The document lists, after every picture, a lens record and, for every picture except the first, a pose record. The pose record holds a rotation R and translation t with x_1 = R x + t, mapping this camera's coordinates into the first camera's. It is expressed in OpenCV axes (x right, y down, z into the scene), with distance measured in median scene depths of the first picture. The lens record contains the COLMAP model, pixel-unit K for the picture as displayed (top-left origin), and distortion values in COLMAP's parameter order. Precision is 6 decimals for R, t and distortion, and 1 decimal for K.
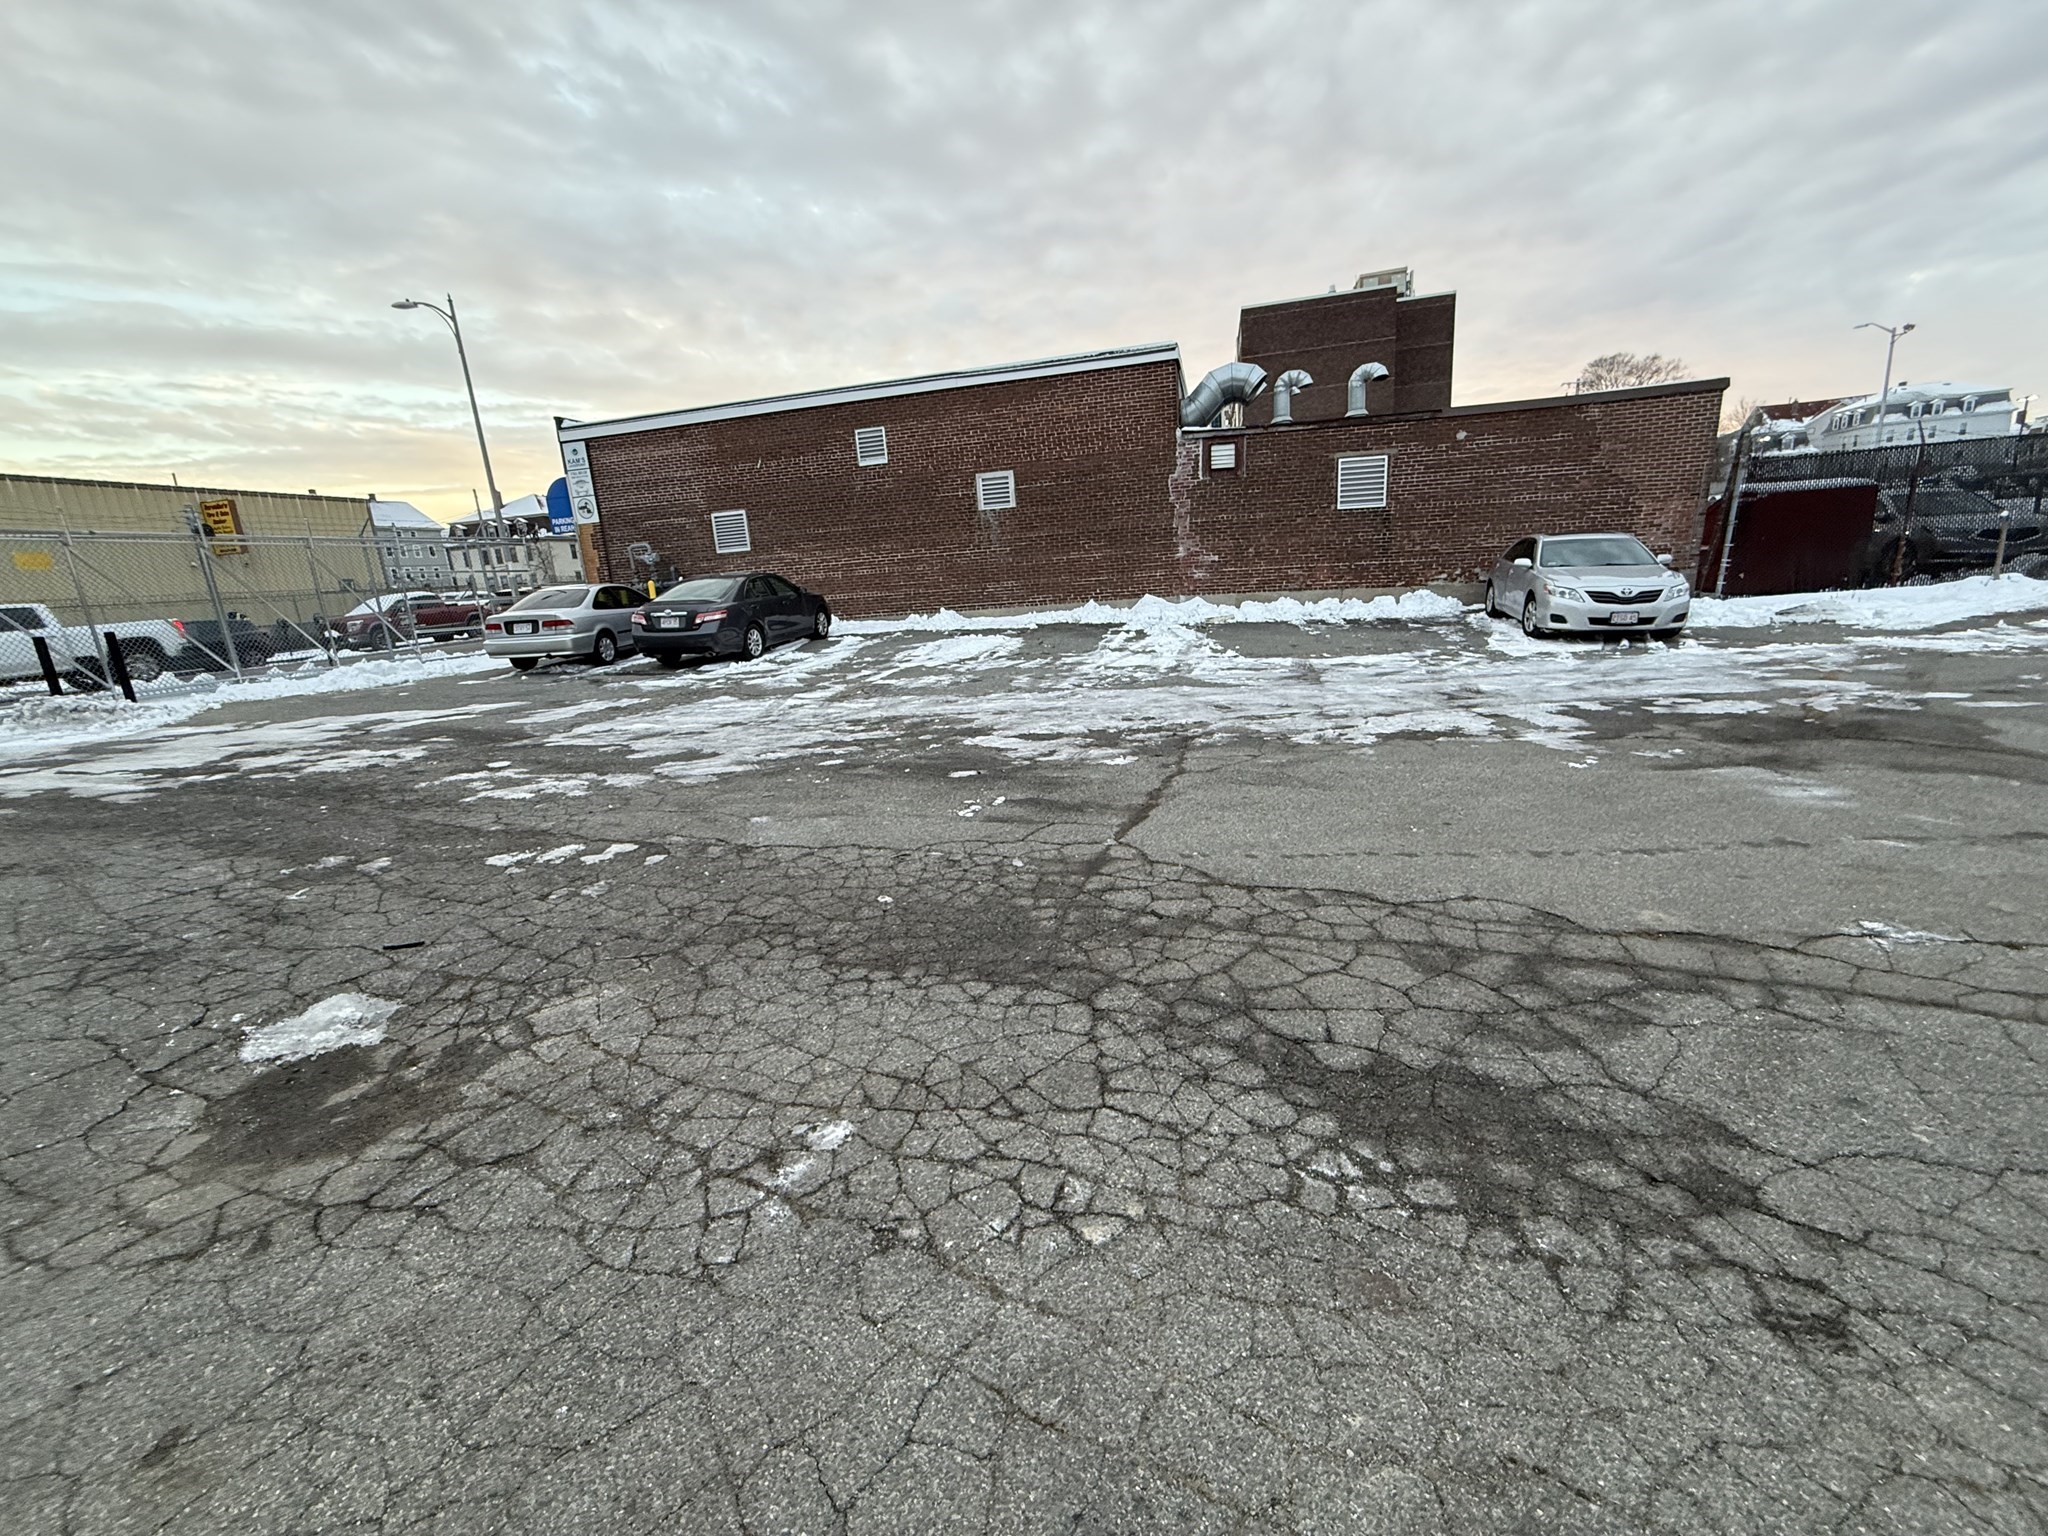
lens RADIAL K [[830.0, 0, 1020.4], [0, 830.0, 862.9], [0, 0, 1]] dist [-0.000994, -0.000611]
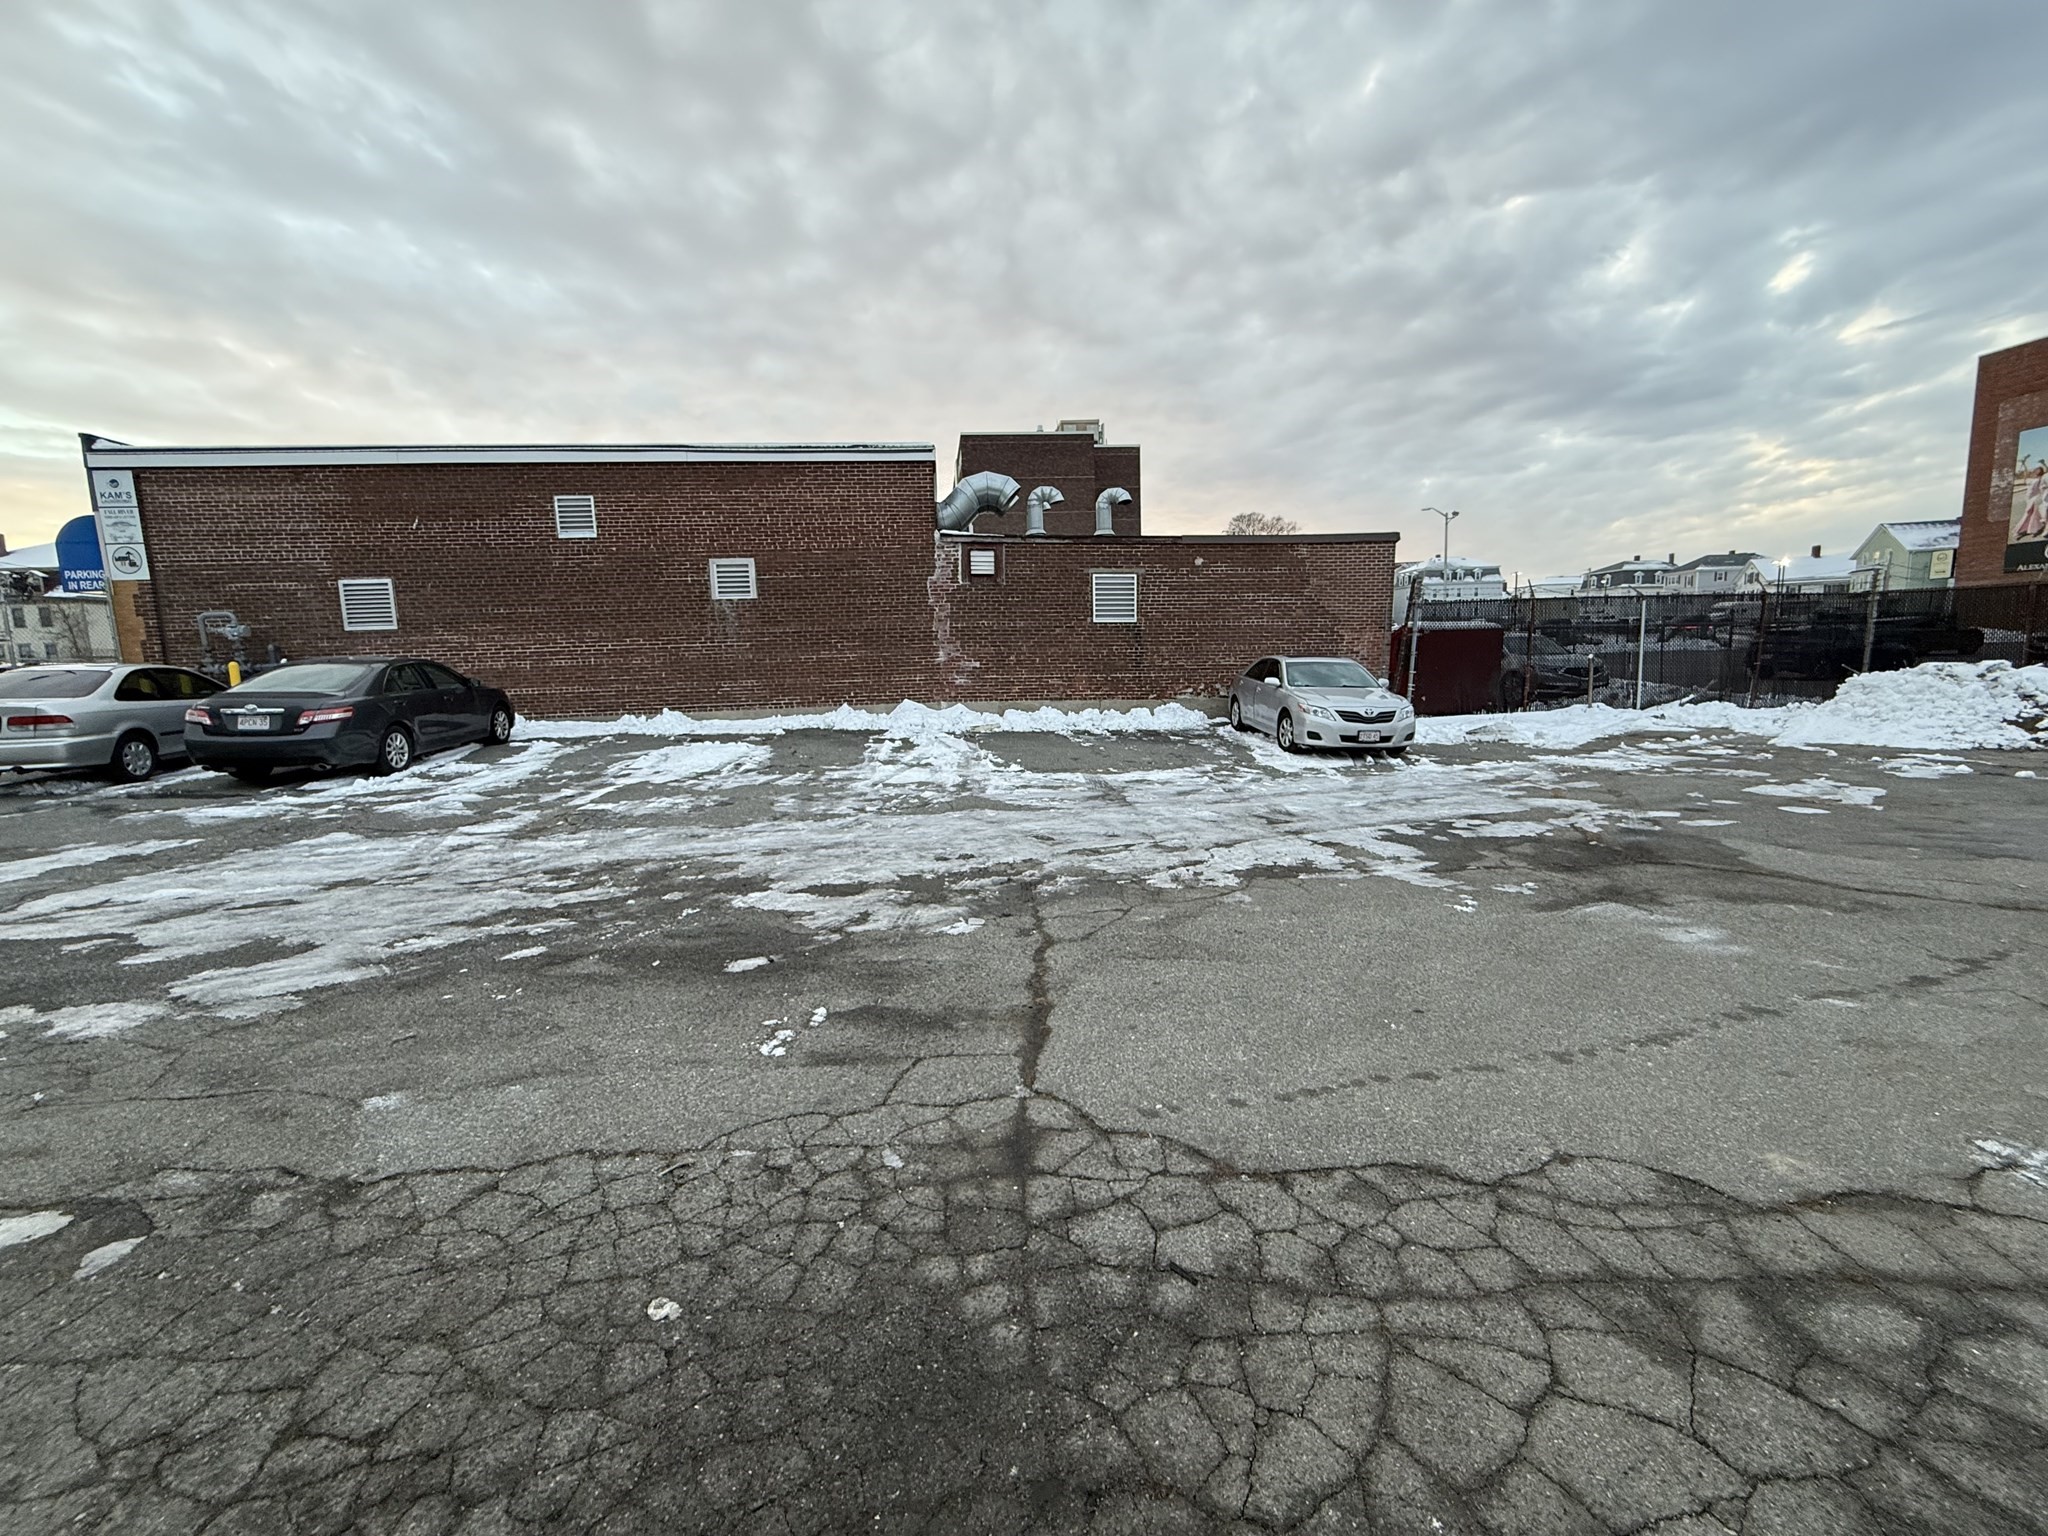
lens RADIAL K [[830.0, 0, 1020.4], [0, 830.0, 862.9], [0, 0, 1]] dist [-0.000994, -0.000611]
pose [[0.945694, -0.035198, 0.323145, -0.038628], [0.070904, 0.992519, -0.099394, -0.055544], [-0.317229, 0.116909, 0.941115, 0.147399]]
